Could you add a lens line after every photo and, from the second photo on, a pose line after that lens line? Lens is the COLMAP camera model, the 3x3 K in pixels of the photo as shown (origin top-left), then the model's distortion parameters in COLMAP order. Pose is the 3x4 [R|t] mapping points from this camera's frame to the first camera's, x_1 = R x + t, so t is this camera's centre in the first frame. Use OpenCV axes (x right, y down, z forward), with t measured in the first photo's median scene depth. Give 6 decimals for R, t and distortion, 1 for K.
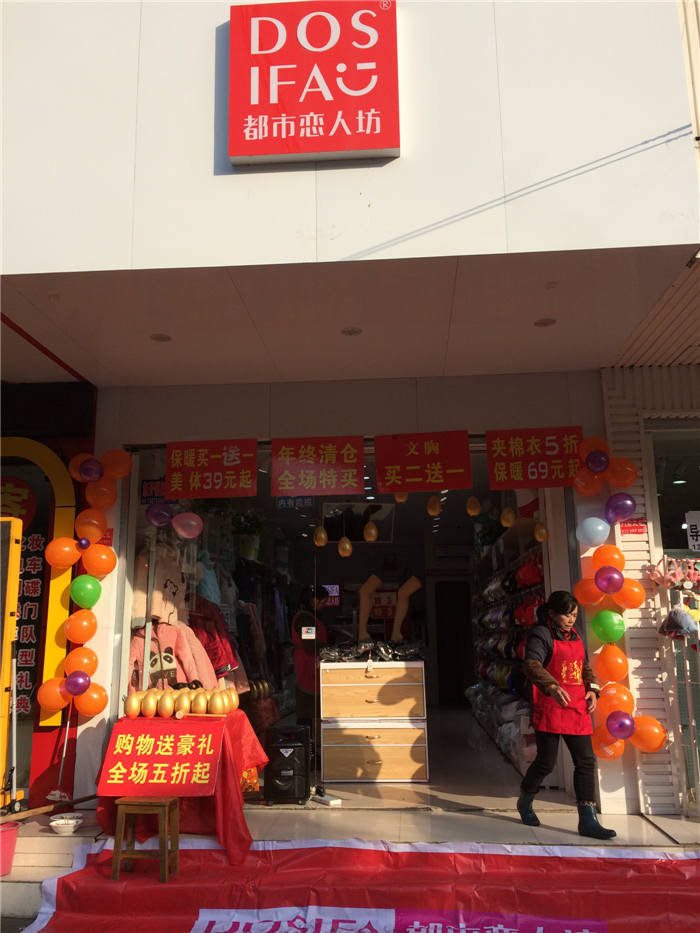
lens RADIAL K [[794.8, 0, 350.0], [0, 794.8, 466.5], [0, 0, 1]] dist [0.098808, -0.137251]
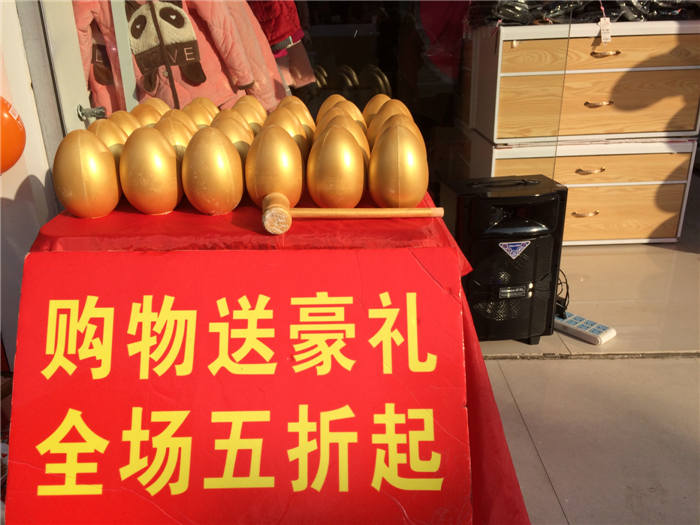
lens RADIAL K [[596.3, 0, 350.0], [0, 596.3, 262.5], [0, 0, 1]] dist [0.098808, -0.137251]
pose [[0.996853, -0.039168, 0.068920, -0.206719], [-0.005923, 0.830175, 0.557472, 0.217533], [-0.079051, -0.556126, 0.827330, 0.848079]]
